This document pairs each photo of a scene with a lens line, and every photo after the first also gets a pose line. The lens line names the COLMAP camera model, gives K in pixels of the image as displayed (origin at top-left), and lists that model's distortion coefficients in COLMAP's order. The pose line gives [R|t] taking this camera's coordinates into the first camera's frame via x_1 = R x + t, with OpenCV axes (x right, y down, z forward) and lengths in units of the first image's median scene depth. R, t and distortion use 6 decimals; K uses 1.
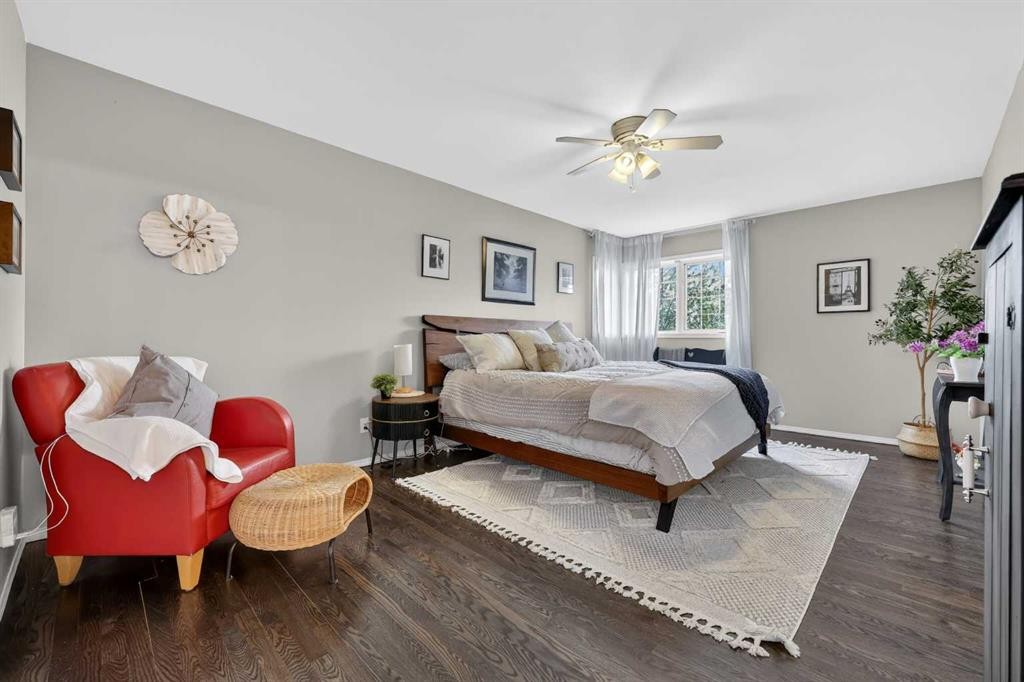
lens RADIAL K [[415.5, 0, 511.7], [0, 415.5, 340.7], [0, 0, 1]] dist [-0.001081, -0.000010]
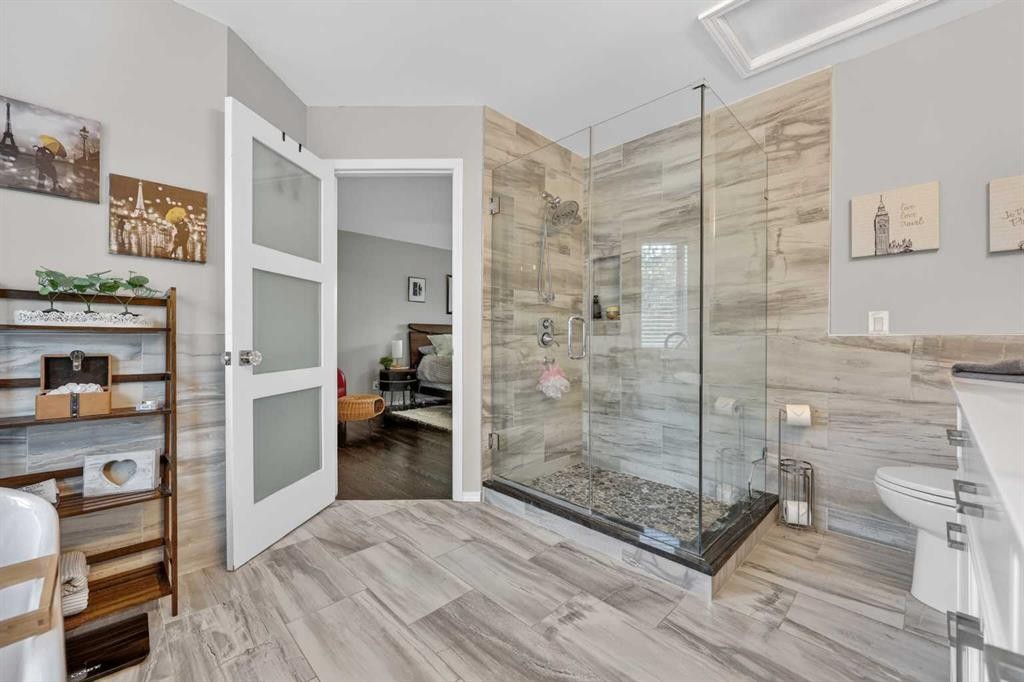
lens RADIAL K [[415.5, 0, 512.4], [0, 415.5, 338.2], [0, 0, 1]] dist [-0.001081, -0.000010]
pose [[0.999951, 0.003177, -0.009359, 0.240824], [-0.003154, 0.999992, 0.002497, -0.006141], [0.009367, -0.002468, 0.999953, -0.749362]]
